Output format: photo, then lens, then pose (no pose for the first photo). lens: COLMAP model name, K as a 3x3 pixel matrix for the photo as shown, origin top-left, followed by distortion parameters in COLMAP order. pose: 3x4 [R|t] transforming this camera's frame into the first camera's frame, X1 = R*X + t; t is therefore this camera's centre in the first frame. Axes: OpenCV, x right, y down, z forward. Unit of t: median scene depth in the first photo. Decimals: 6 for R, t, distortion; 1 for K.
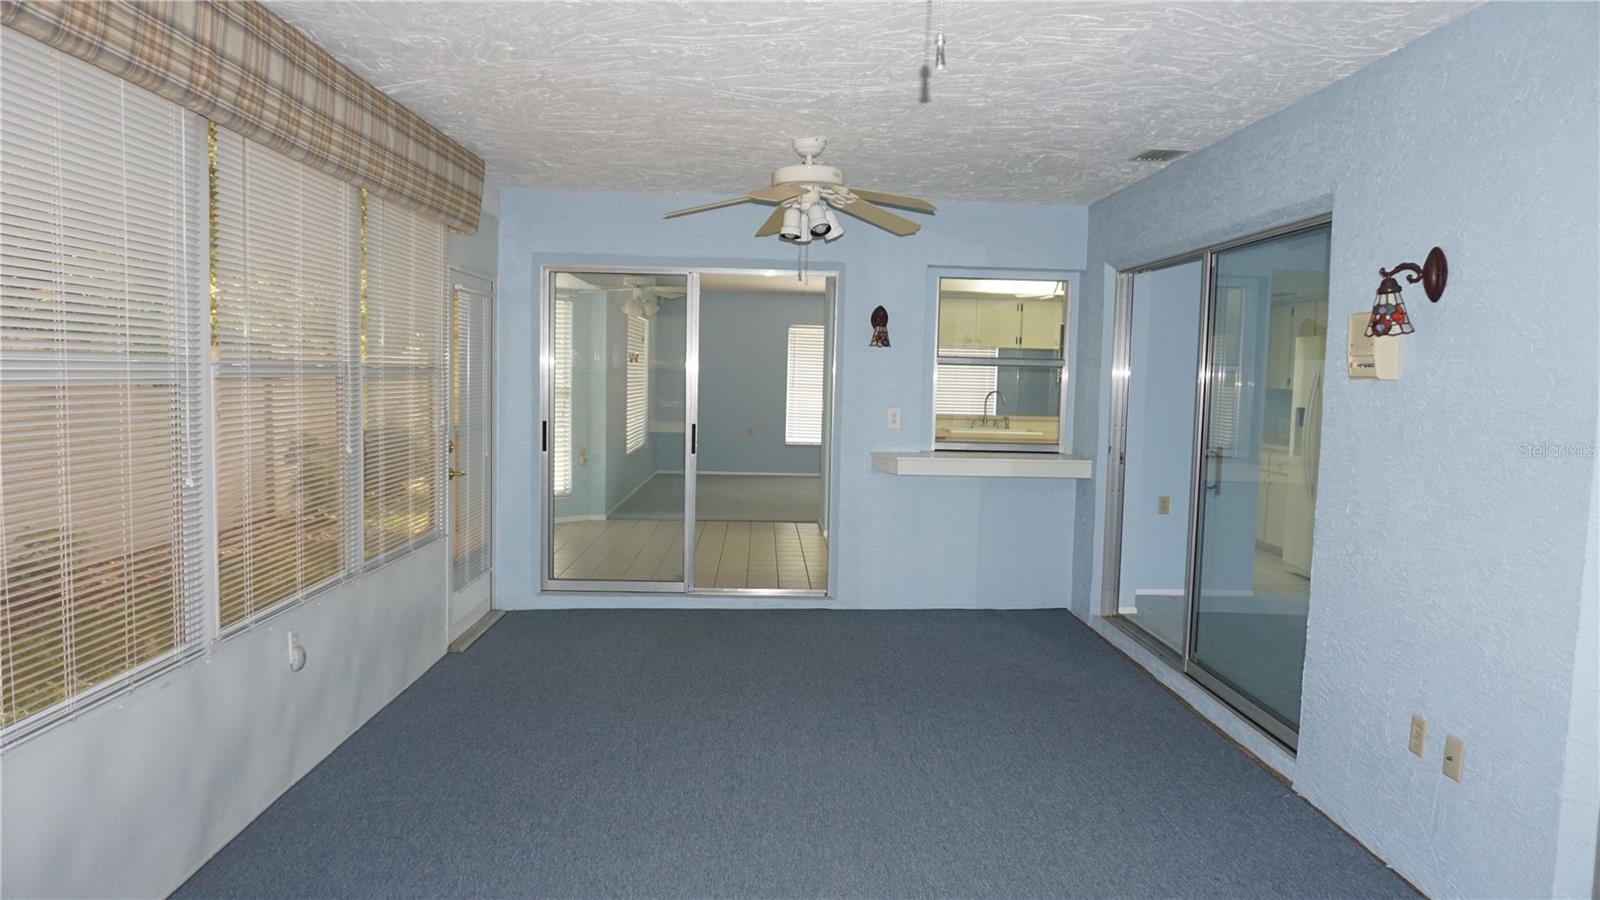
lens RADIAL K [[1072.4, 0, 804.2], [0, 1072.4, 459.2], [0, 0, 1]] dist [-0.042442, 0.033552]
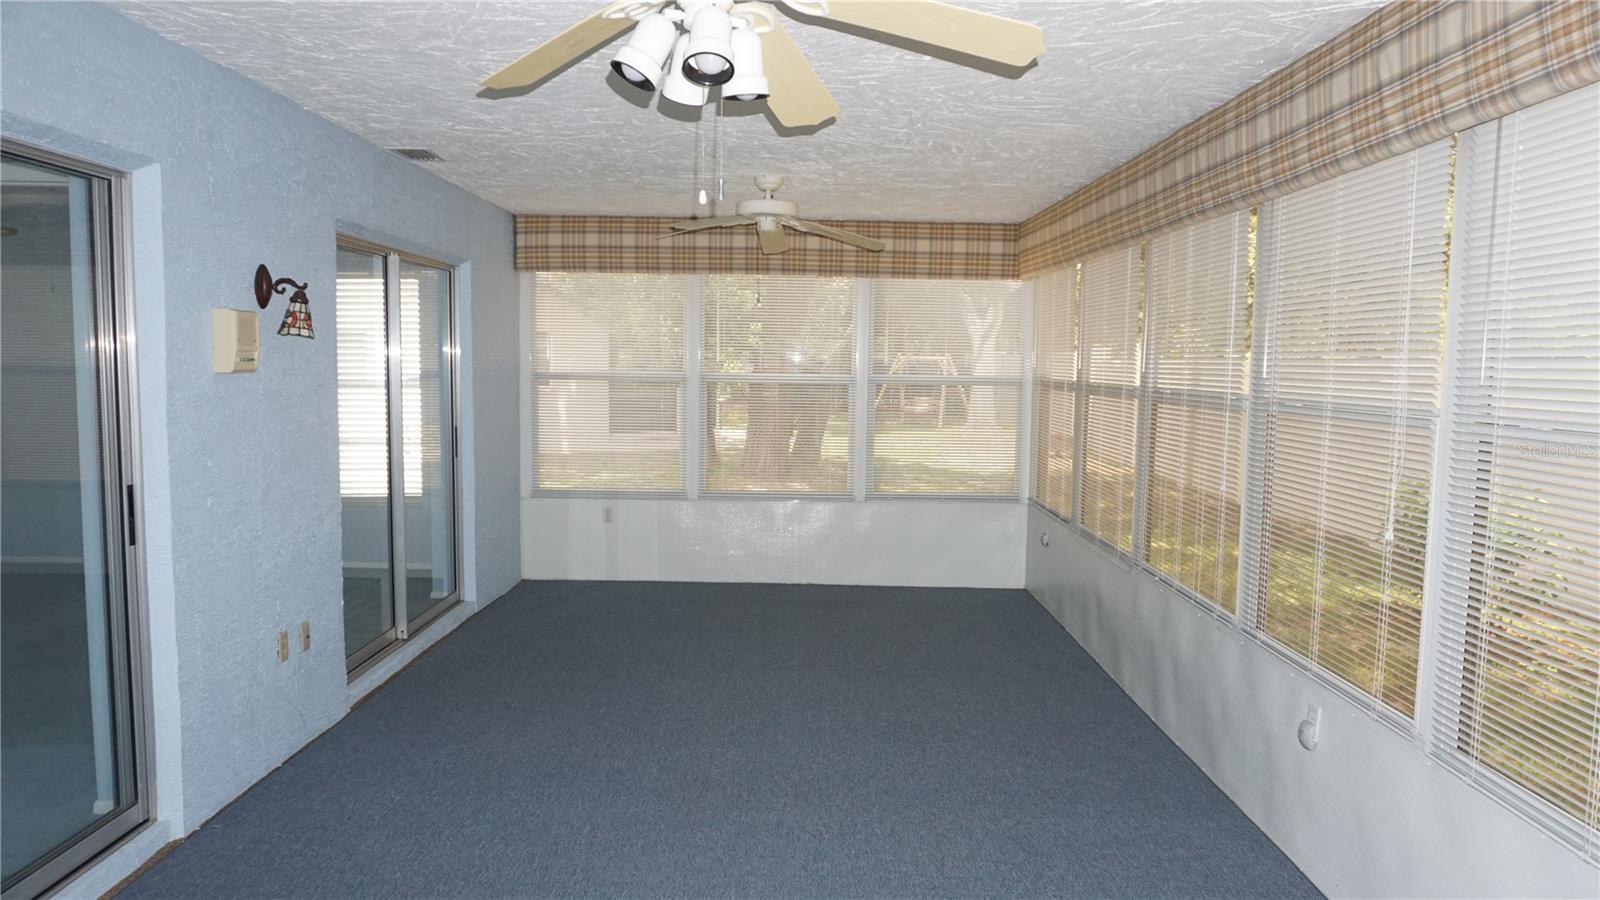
lens RADIAL K [[1072.4, 0, 804.2], [0, 1072.4, 459.2], [0, 0, 1]] dist [-0.042442, 0.033552]
pose [[-0.998029, -0.050609, 0.037110, -0.084679], [-0.043507, 0.984129, 0.172040, -0.198359], [-0.045228, 0.170086, -0.984391, 2.042692]]
